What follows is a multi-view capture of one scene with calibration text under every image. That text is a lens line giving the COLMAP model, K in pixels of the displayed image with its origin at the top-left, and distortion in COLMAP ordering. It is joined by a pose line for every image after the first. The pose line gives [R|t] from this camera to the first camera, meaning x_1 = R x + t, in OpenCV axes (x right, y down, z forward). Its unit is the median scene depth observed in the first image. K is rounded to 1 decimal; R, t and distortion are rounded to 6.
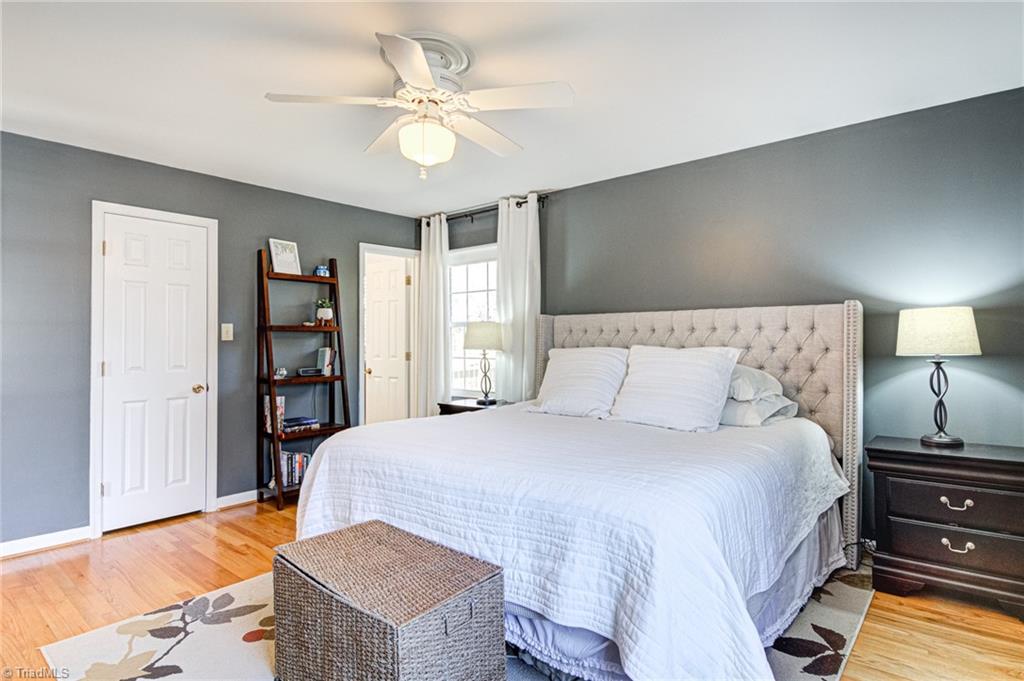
lens RADIAL K [[541.5, 0, 512.0], [0, 541.5, 340.5], [0, 0, 1]] dist [0.093813, -0.000235]
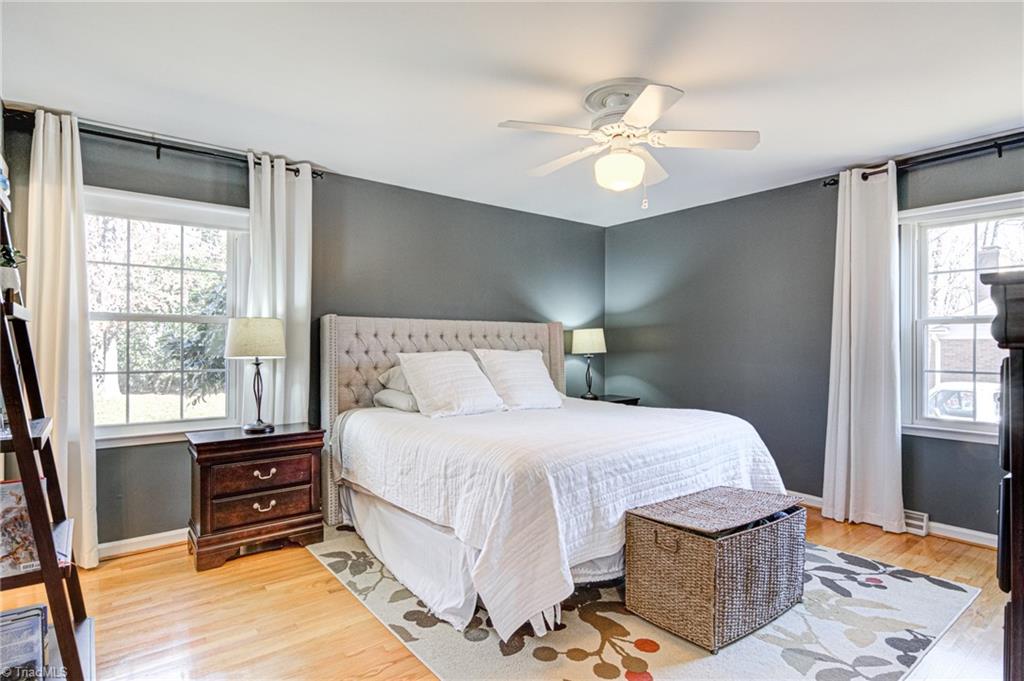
lens RADIAL K [[542.6, 0, 512.3], [0, 542.6, 352.3], [0, 0, 1]] dist [-0.000327, -0.000826]
pose [[0.204334, -0.007002, 0.978876, -0.684922], [-0.005019, 0.999954, 0.008201, 0.004742], [-0.978888, -0.006589, 0.204289, 0.518664]]
